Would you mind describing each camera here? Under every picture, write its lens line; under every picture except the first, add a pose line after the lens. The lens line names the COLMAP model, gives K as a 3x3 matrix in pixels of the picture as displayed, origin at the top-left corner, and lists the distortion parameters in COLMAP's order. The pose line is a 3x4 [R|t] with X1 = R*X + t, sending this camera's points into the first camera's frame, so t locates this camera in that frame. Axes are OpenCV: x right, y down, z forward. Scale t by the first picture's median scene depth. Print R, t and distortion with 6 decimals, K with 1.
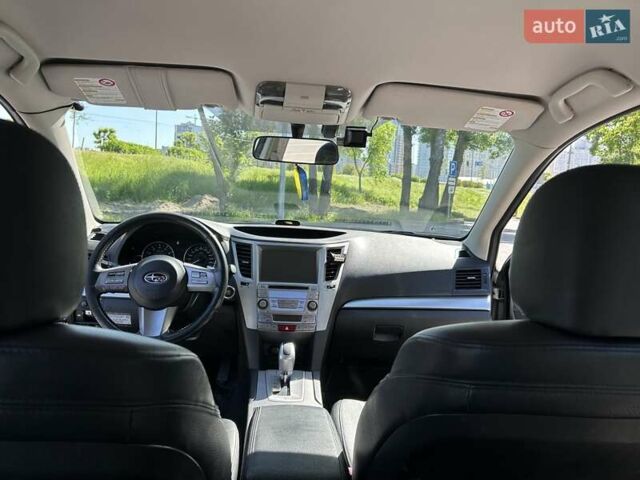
lens RADIAL K [[481.0, 0, 316.6], [0, 481.0, 237.2], [0, 0, 1]] dist [0.062650, -0.010552]
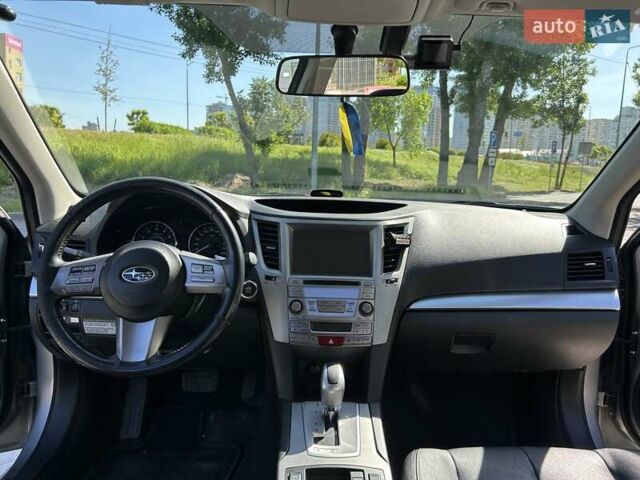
lens RADIAL K [[481.0, 0, 316.3], [0, 481.0, 238.9], [0, 0, 1]] dist [0.062650, -0.010552]
pose [[0.997478, -0.015963, -0.069157, -0.028895], [0.019340, 0.998638, 0.048450, 0.005083], [0.068289, -0.049665, 0.996429, 0.274823]]
